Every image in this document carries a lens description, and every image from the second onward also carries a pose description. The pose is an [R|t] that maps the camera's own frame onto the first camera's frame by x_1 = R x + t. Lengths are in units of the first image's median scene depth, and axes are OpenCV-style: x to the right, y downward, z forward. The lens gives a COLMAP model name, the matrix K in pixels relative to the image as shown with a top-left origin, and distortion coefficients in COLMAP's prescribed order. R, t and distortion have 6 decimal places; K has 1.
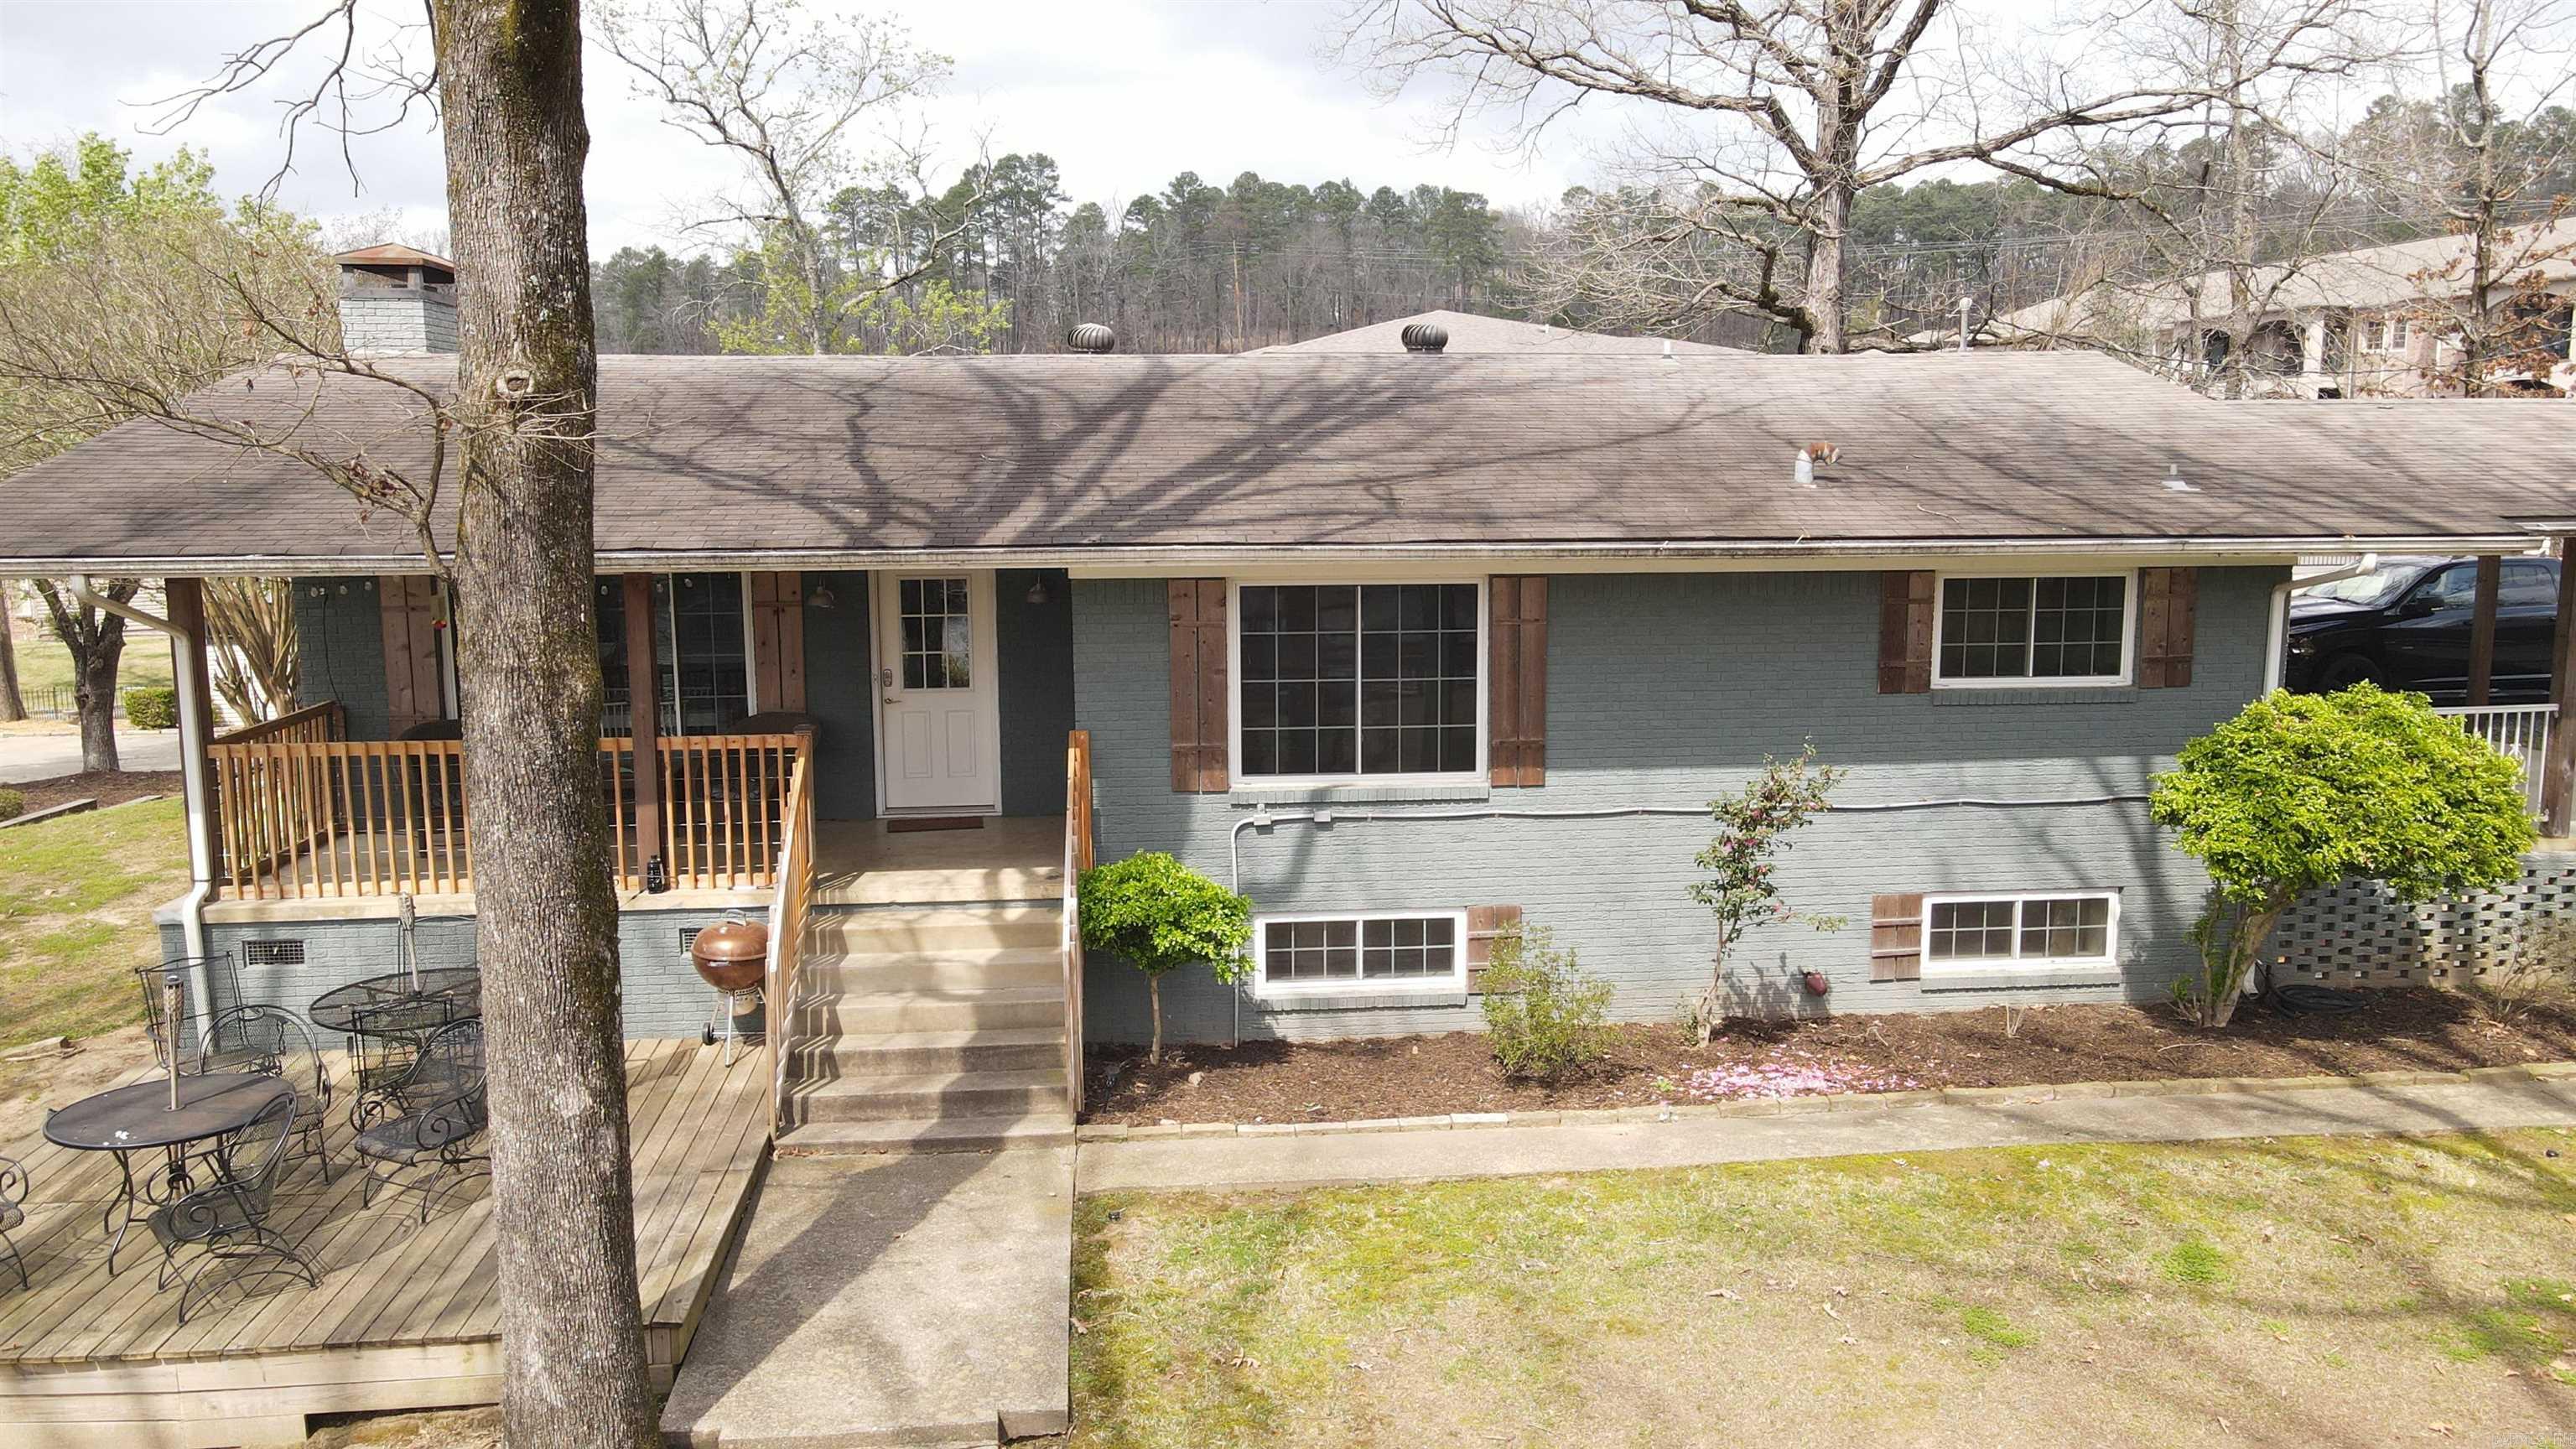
lens RADIAL K [[1883.0, 0, 1304.1], [0, 1883.0, 718.5], [0, 0, 1]] dist [-0.001046, 0.005425]
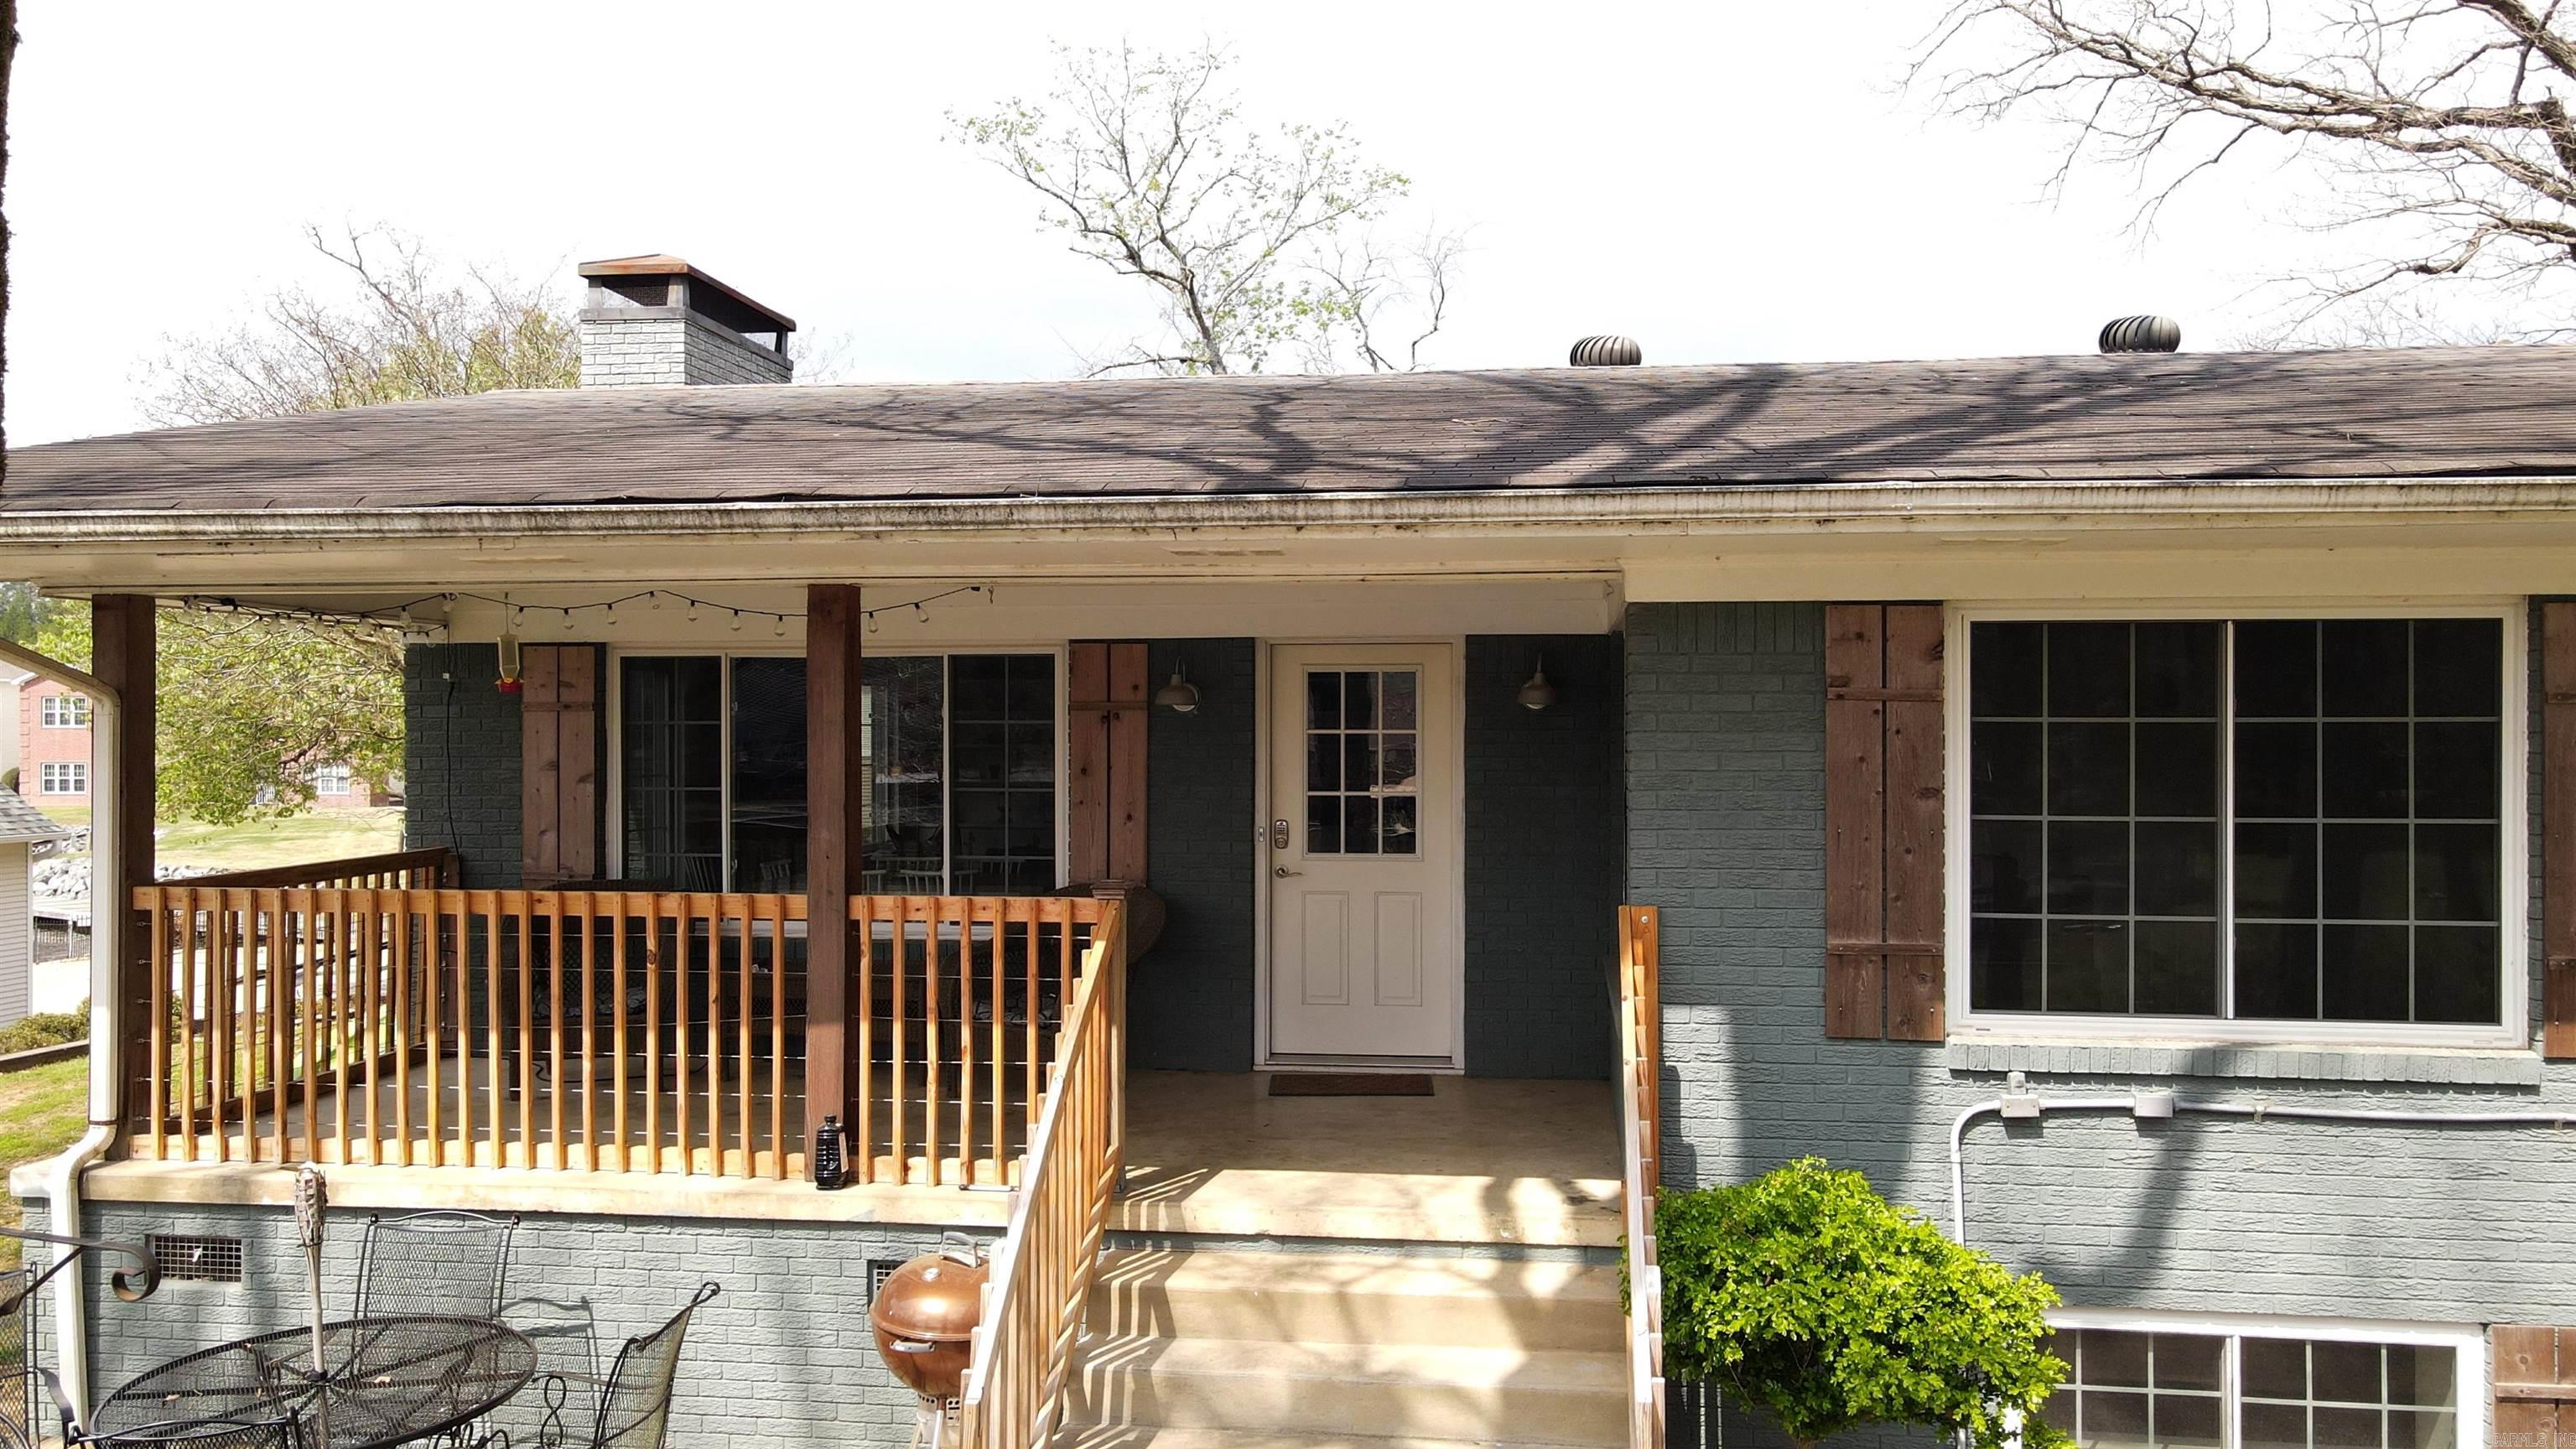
lens RADIAL K [[1888.6, 0, 1295.6], [0, 1888.6, 724.9], [0, 0, 1]] dist [-0.005684, 0.035369]
pose [[0.973597, 0.003889, -0.228240, -0.090485], [-0.035752, 0.990114, -0.135636, 0.029056], [0.225456, 0.140215, 0.964111, 0.473162]]
